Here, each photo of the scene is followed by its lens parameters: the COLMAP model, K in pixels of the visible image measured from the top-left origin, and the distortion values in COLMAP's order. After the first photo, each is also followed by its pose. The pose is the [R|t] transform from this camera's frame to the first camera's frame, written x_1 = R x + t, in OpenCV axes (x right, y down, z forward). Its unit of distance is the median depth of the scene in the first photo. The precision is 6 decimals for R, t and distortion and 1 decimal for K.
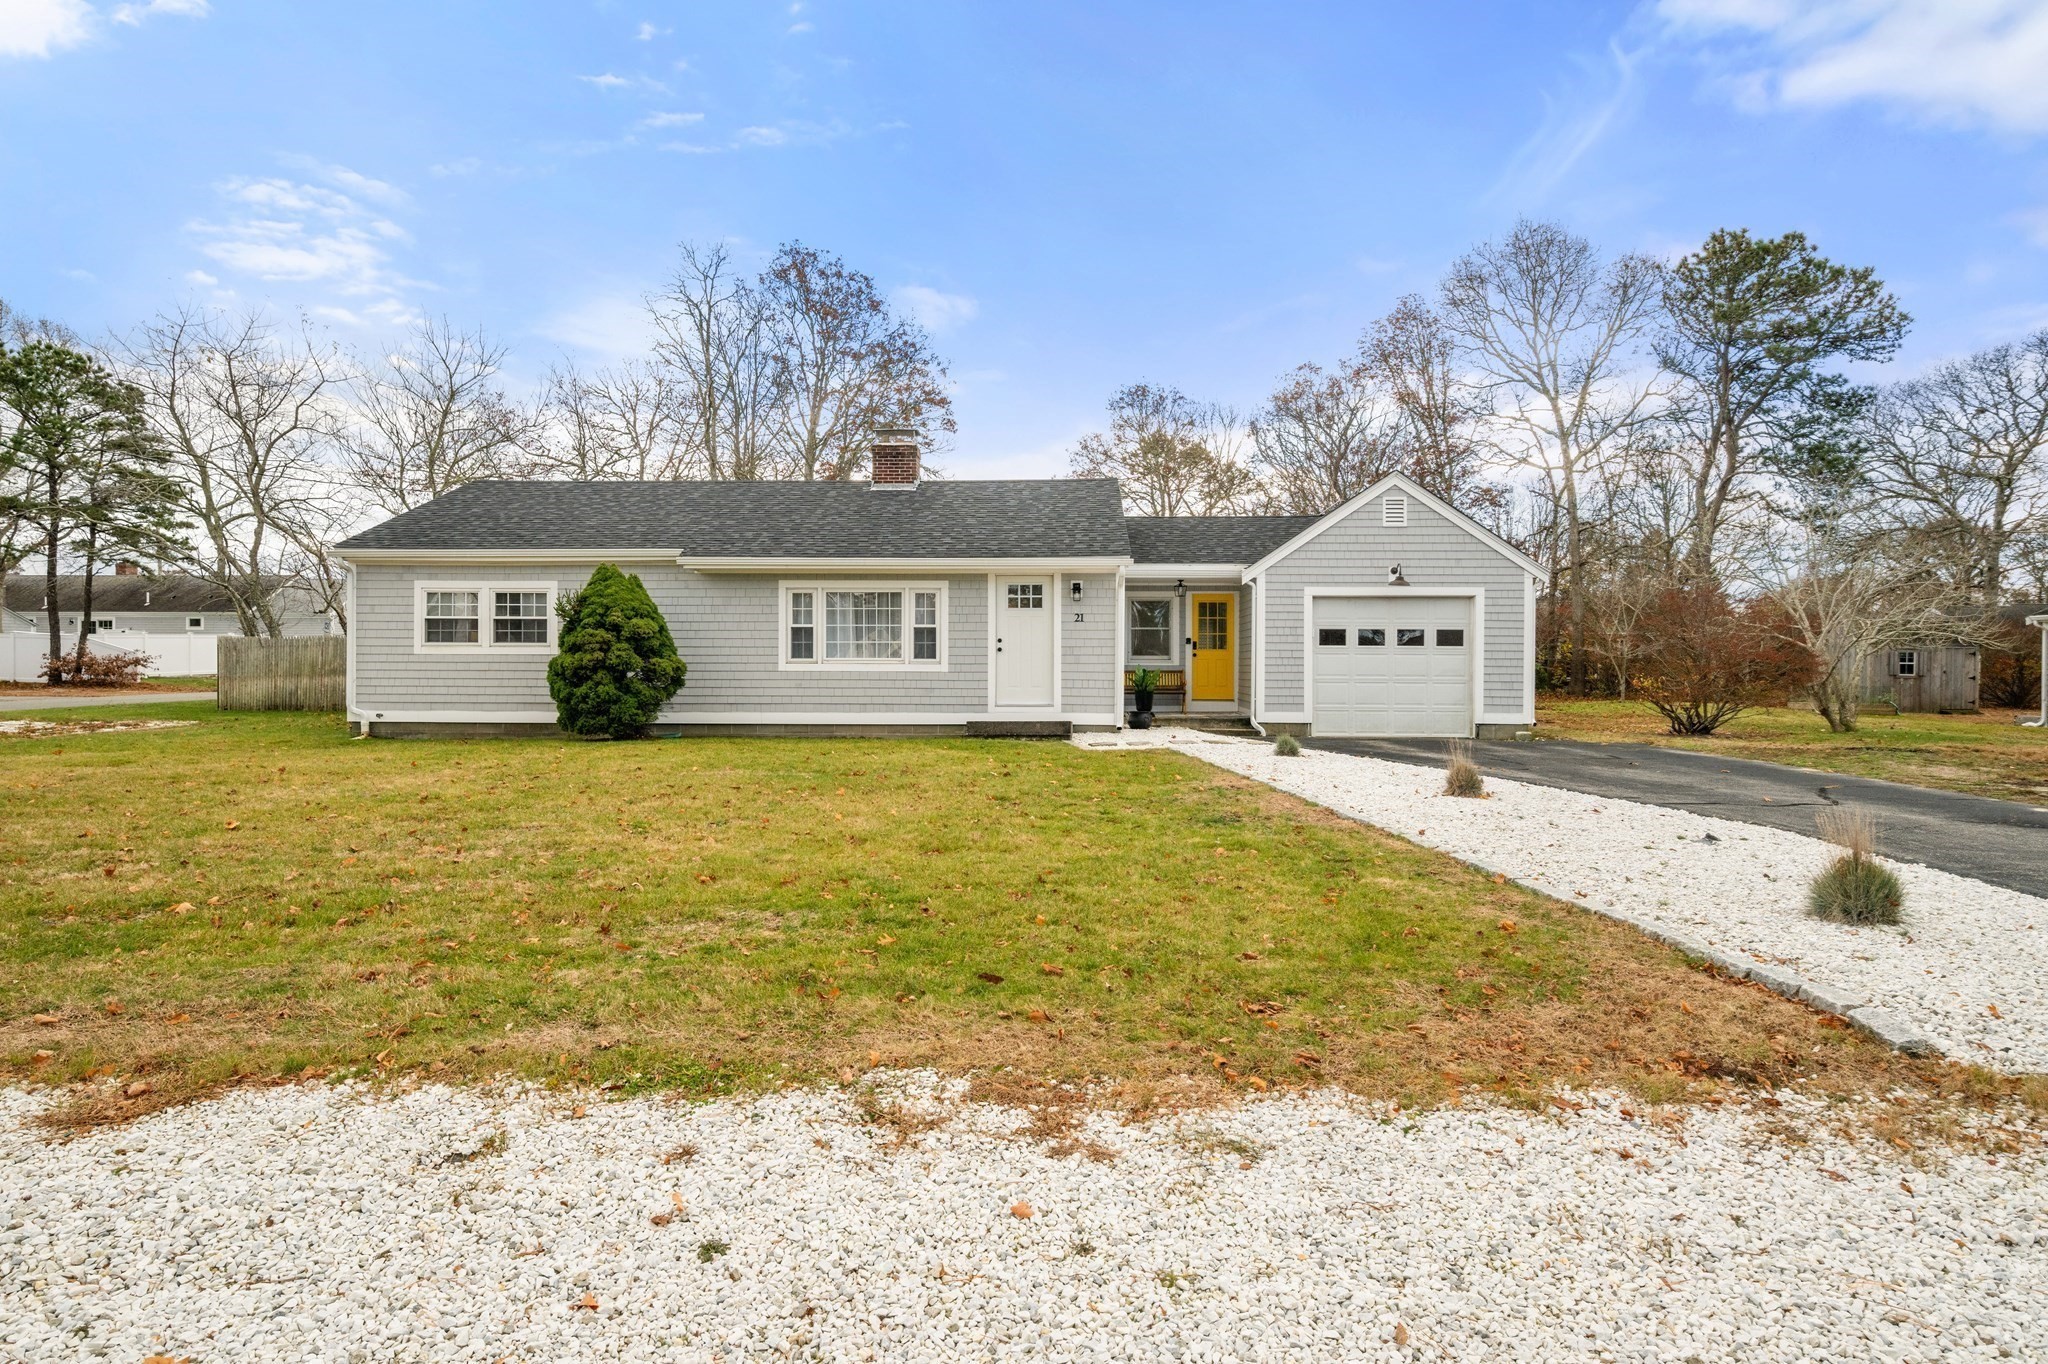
lens RADIAL K [[1132.2, 0, 1024.6], [0, 1132.2, 675.5], [0, 0, 1]] dist [0.005522, 0.000215]
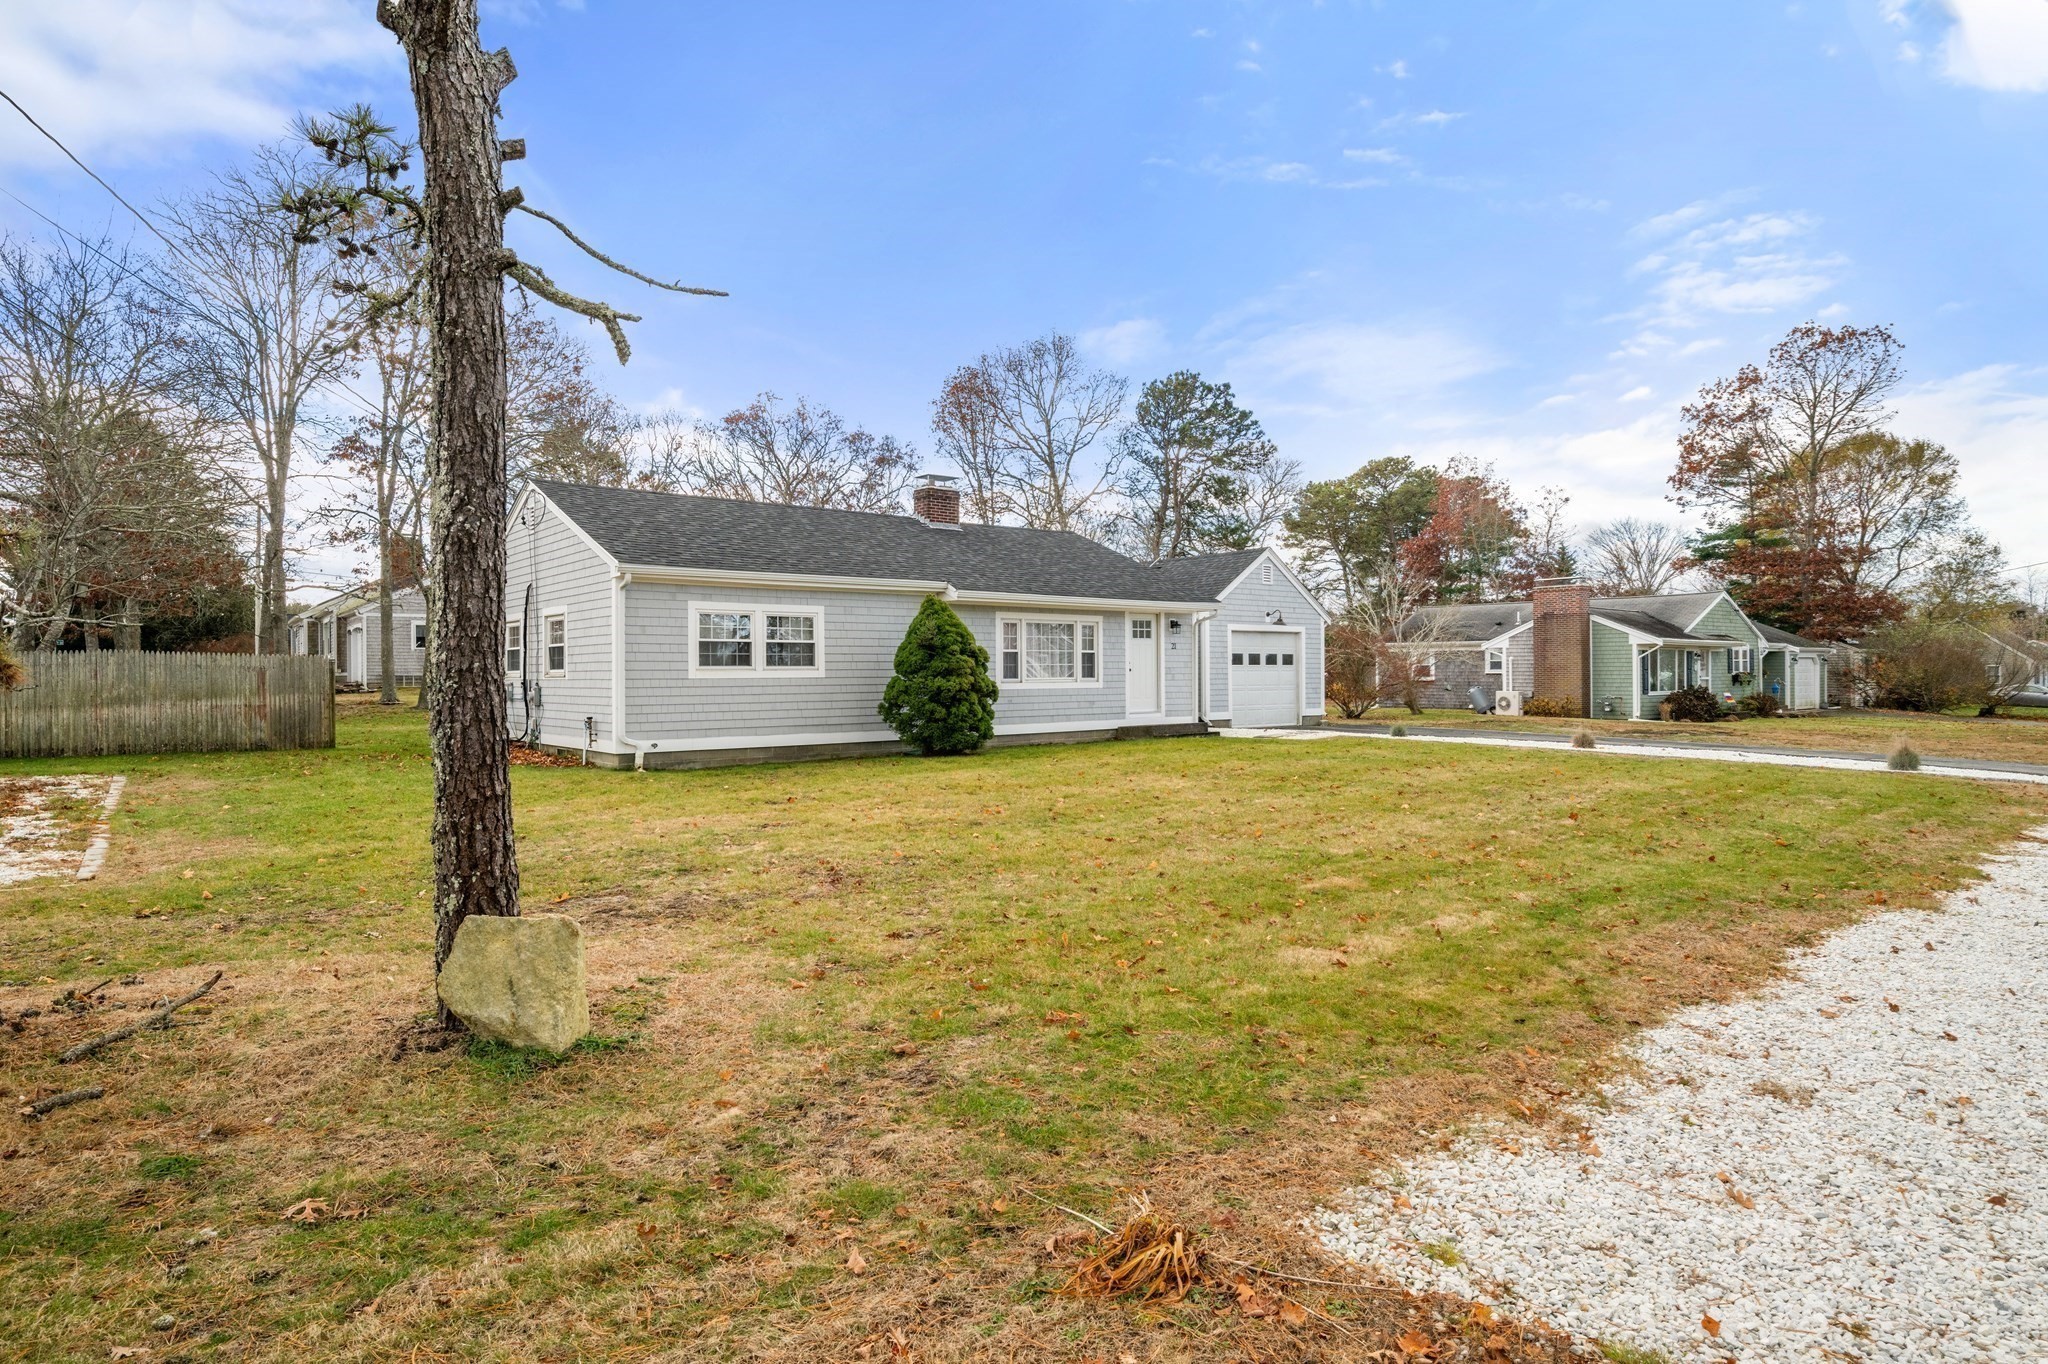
lens RADIAL K [[1132.2, 0, 1026.0], [0, 1132.2, 680.0], [0, 0, 1]] dist [0.005522, 0.000215]
pose [[0.755645, -0.012144, 0.654869, -0.945963], [0.012105, 0.999916, 0.004575, -0.018789], [-0.654869, 0.004470, 0.755729, 0.102989]]
